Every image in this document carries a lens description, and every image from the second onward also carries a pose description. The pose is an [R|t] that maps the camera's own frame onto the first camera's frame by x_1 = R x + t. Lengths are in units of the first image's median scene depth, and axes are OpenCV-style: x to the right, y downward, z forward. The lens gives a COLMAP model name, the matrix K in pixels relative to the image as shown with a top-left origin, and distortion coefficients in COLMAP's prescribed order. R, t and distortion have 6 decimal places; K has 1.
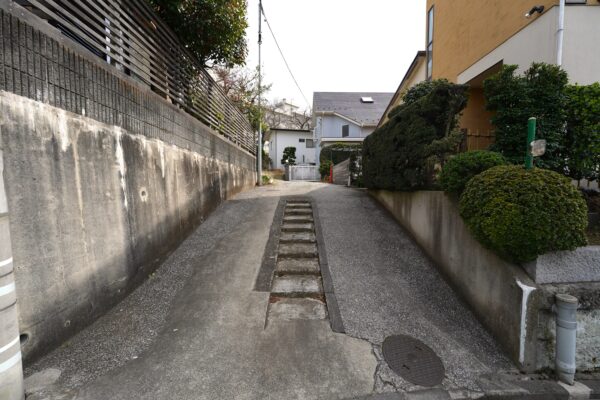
lens RADIAL K [[238.6, 0, 301.4], [0, 238.6, 195.2], [0, 0, 1]] dist [0.000110, 0.000066]
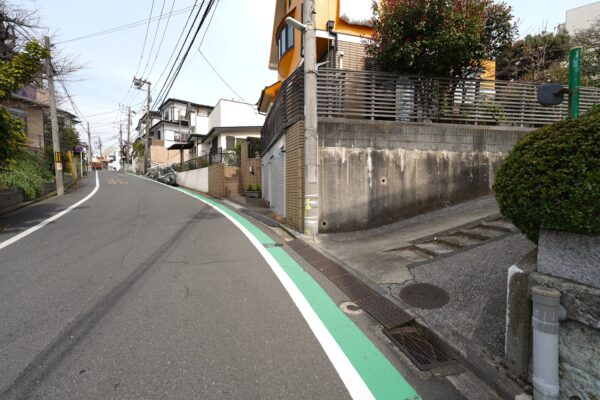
lens RADIAL K [[238.6, 0, 301.4], [0, 238.6, 195.2], [0, 0, 1]] dist [0.000110, 0.000066]
pose [[0.160598, 0.024883, -0.986706, 1.071141], [-0.038033, 0.999096, 0.019005, 0.096346], [0.986287, 0.034475, 0.161399, 0.084844]]
